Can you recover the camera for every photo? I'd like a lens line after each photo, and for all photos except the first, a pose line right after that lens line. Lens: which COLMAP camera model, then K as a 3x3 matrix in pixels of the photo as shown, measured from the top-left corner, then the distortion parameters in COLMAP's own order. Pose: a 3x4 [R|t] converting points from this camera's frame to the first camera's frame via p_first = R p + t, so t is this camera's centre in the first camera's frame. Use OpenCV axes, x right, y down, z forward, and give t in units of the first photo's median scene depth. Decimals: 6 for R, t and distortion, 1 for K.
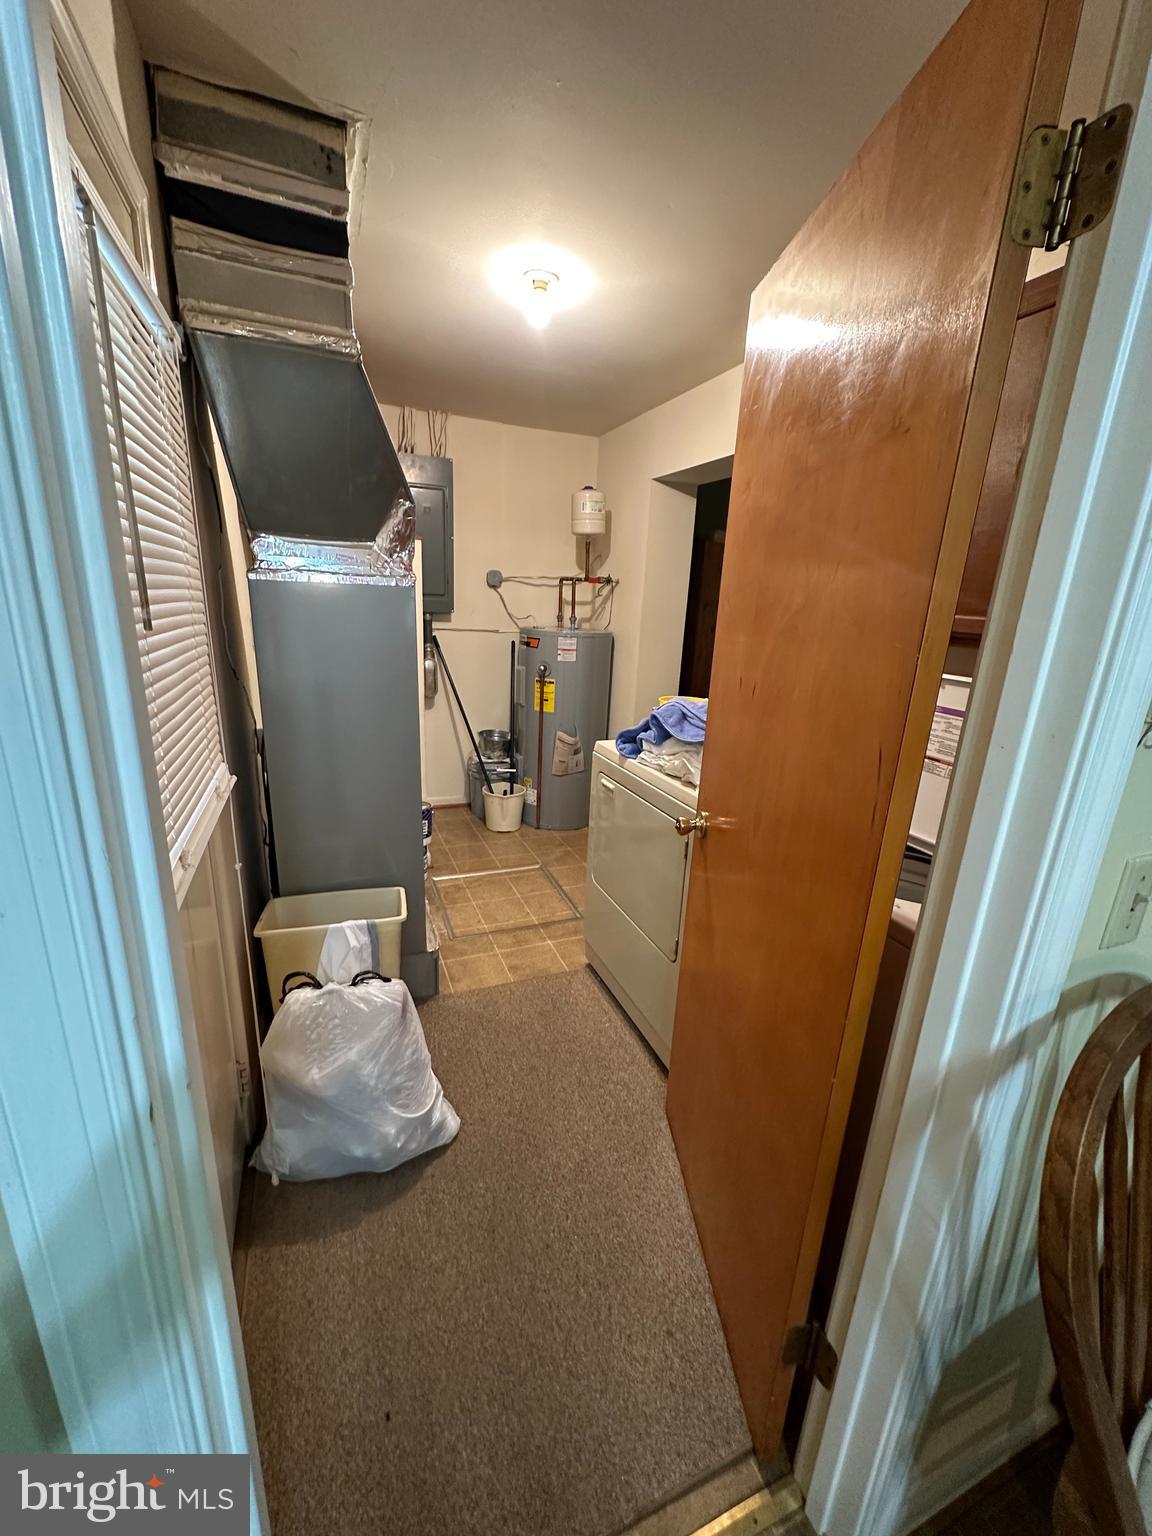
lens RADIAL K [[609.4, 0, 571.7], [0, 609.4, 768.8], [0, 0, 1]] dist [-0.001298, 0.000035]
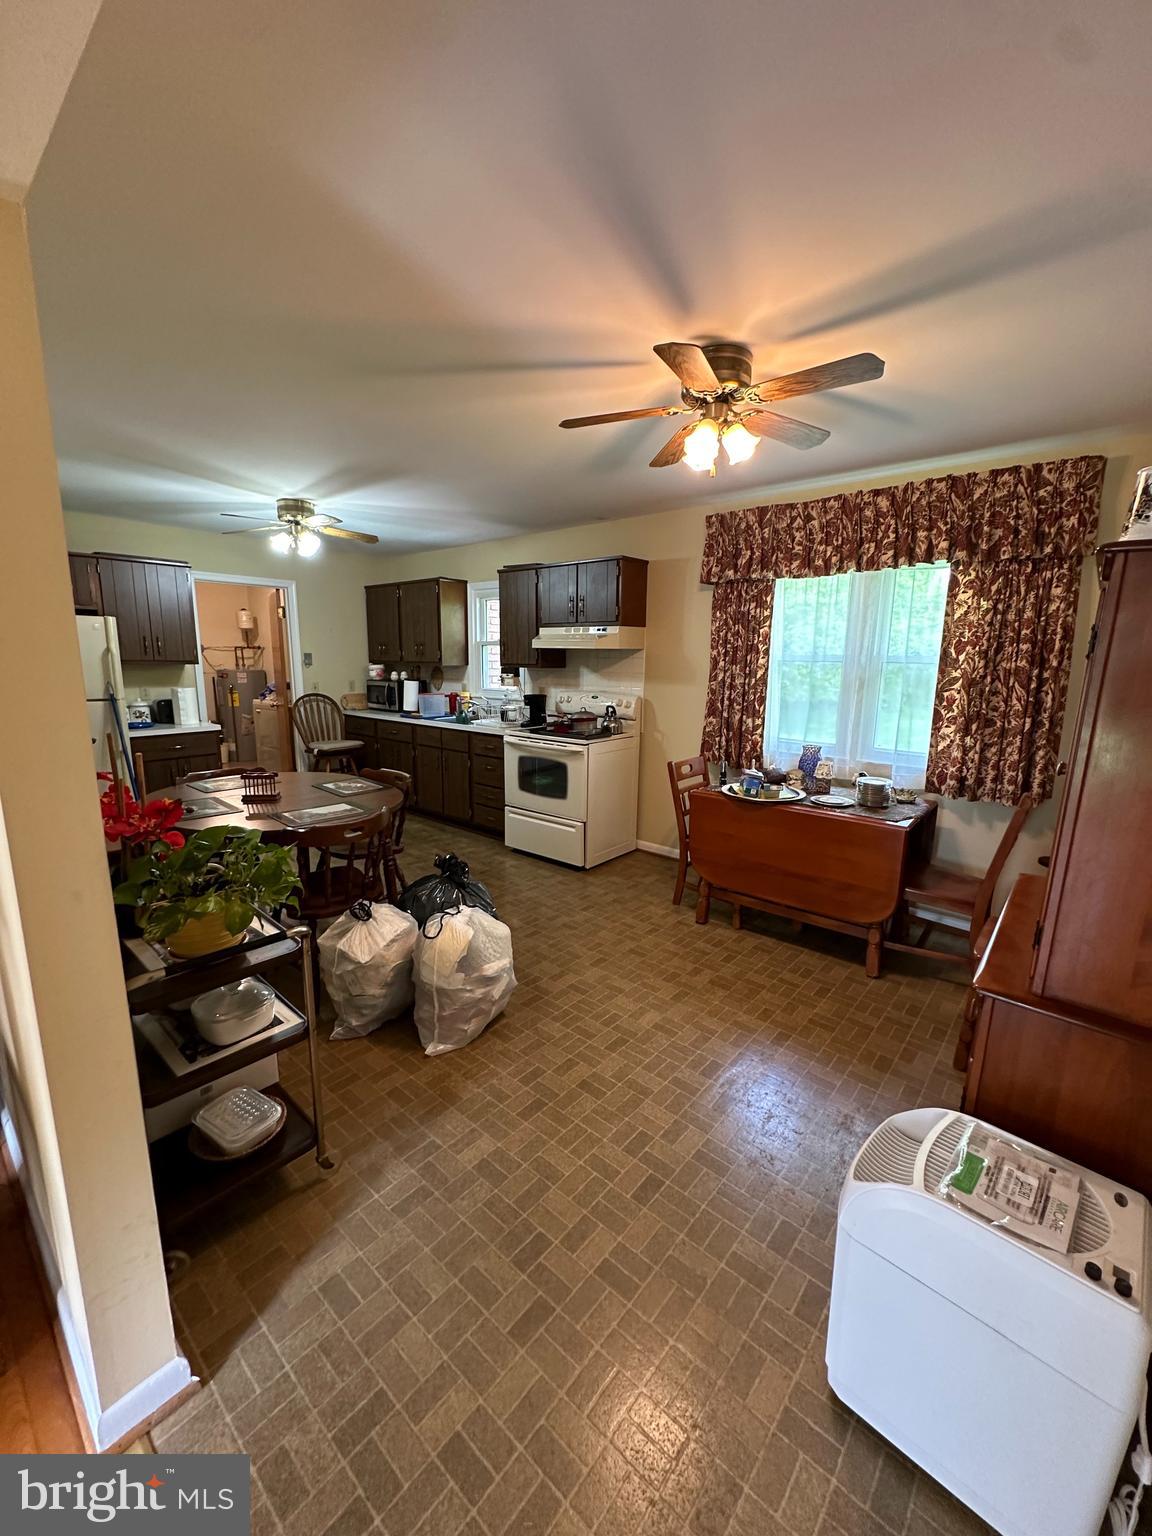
lens RADIAL K [[609.4, 0, 576.1], [0, 609.4, 772.5], [0, 0, 1]] dist [-0.001298, 0.000035]
pose [[0.885747, -0.117829, 0.448965, 0.045675], [0.149985, 0.988011, -0.036601, 0.567167], [-0.439269, 0.099757, 0.892800, -2.073450]]
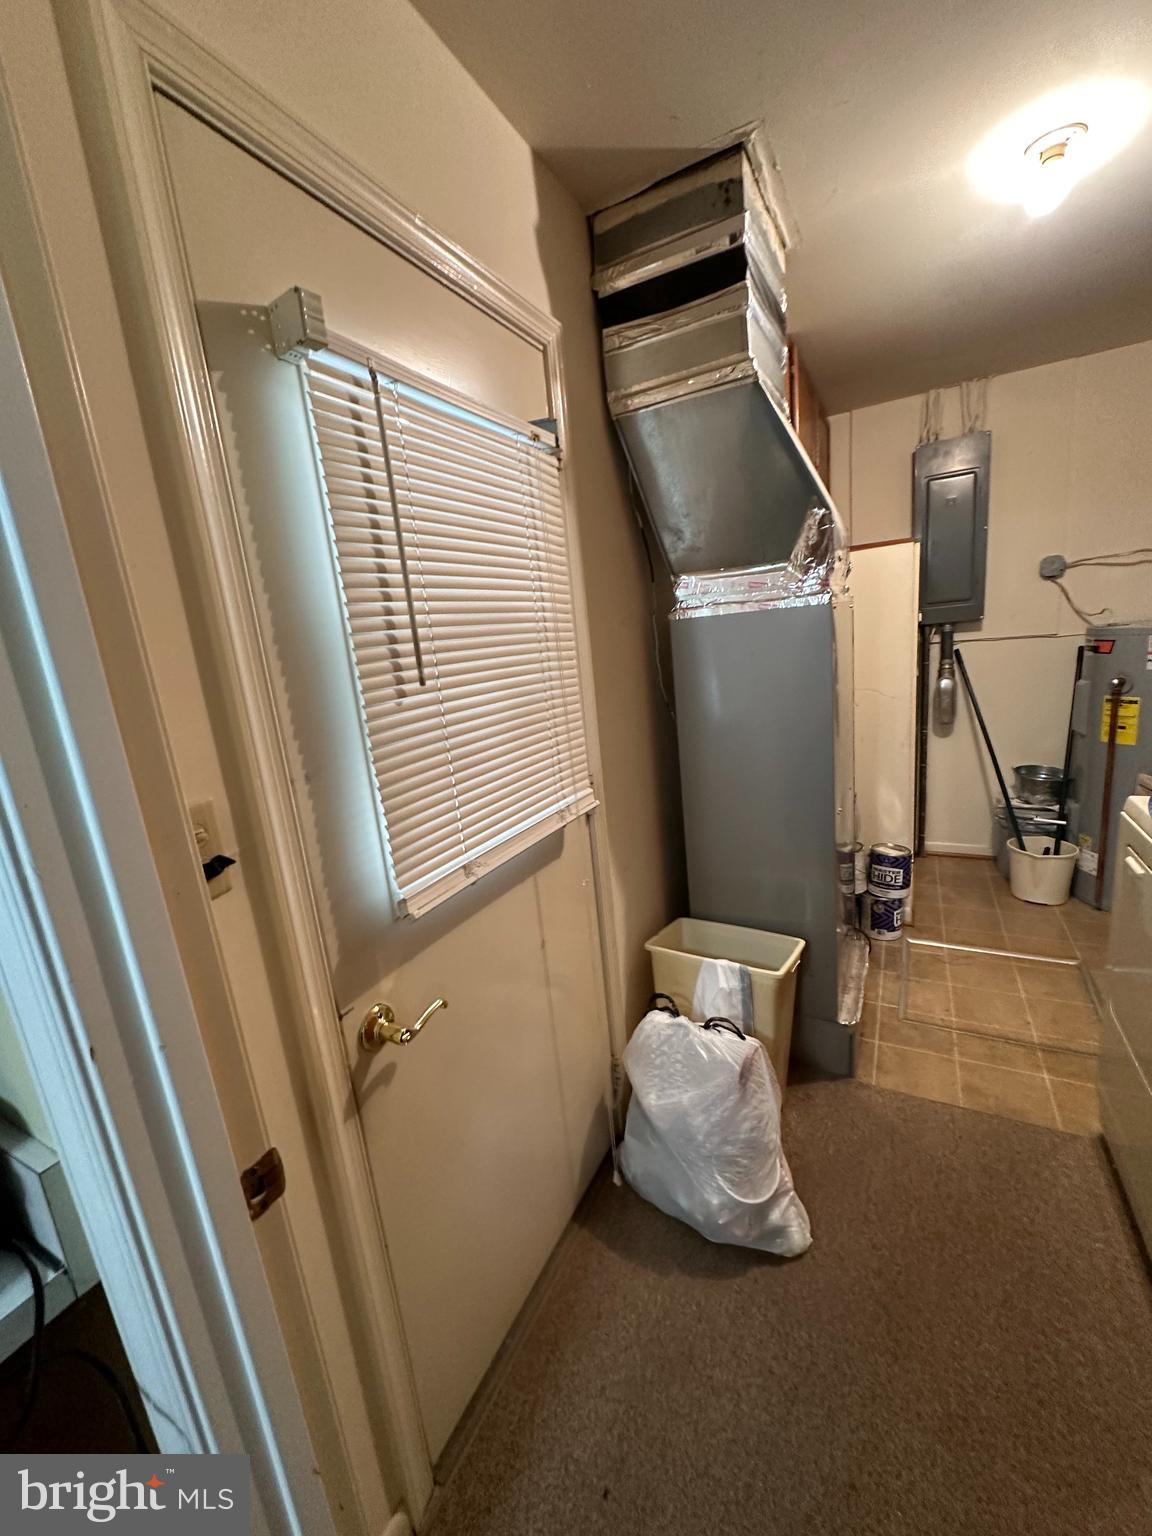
lens RADIAL K [[609.4, 0, 575.9], [0, 609.4, 769.0], [0, 0, 1]] dist [-0.001298, 0.000035]
pose [[0.637959, 0.058196, -0.767868, 0.130188], [-0.084873, 0.996379, 0.005001, -0.022540], [0.765379, 0.061981, 0.640588, 0.115194]]
